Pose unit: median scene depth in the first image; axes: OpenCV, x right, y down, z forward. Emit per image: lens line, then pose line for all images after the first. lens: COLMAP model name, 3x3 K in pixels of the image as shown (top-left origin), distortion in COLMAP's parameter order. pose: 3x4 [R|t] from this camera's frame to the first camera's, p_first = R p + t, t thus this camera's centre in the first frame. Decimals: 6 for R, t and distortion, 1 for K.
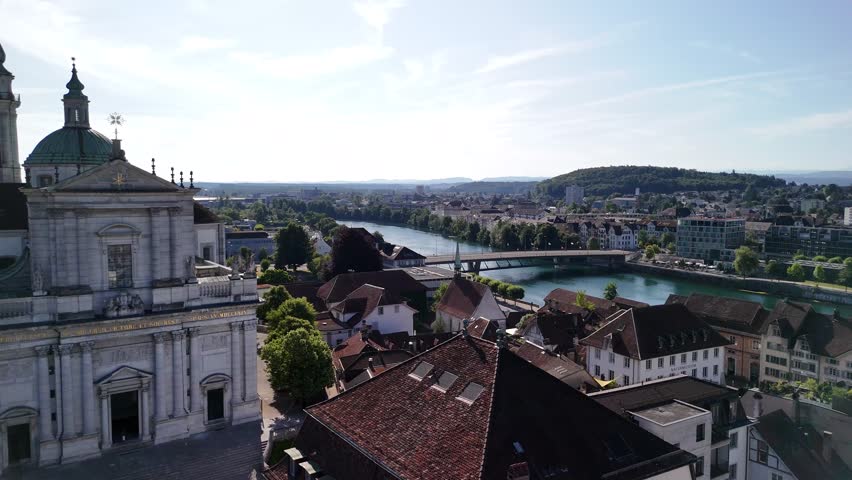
lens RADIAL K [[612.1, 0, 426.0], [0, 612.1, 240.0], [0, 0, 1]] dist [0.099071, -0.133988]
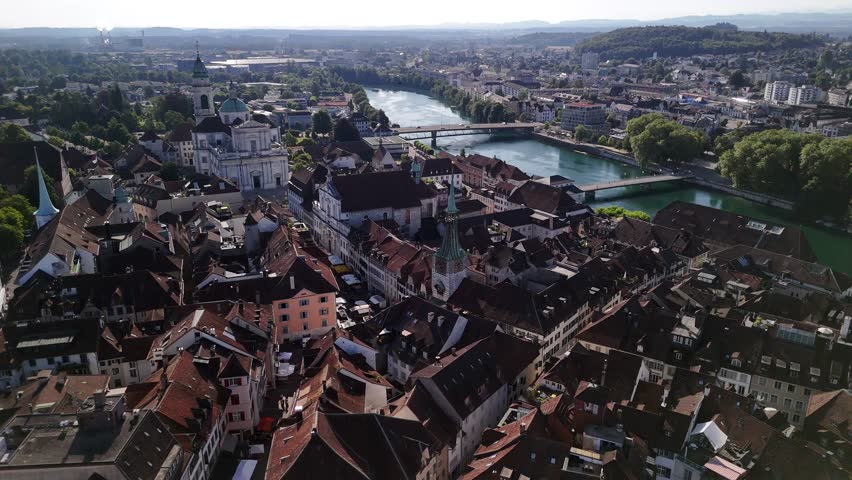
lens RADIAL K [[612.1, 0, 426.0], [0, 612.1, 240.0], [0, 0, 1]] dist [0.099071, -0.133988]
pose [[0.993049, 0.035042, -0.112366, 1.007160], [-0.007128, 0.970807, 0.239756, -0.302893], [0.117487, -0.237288, 0.964309, -2.649379]]
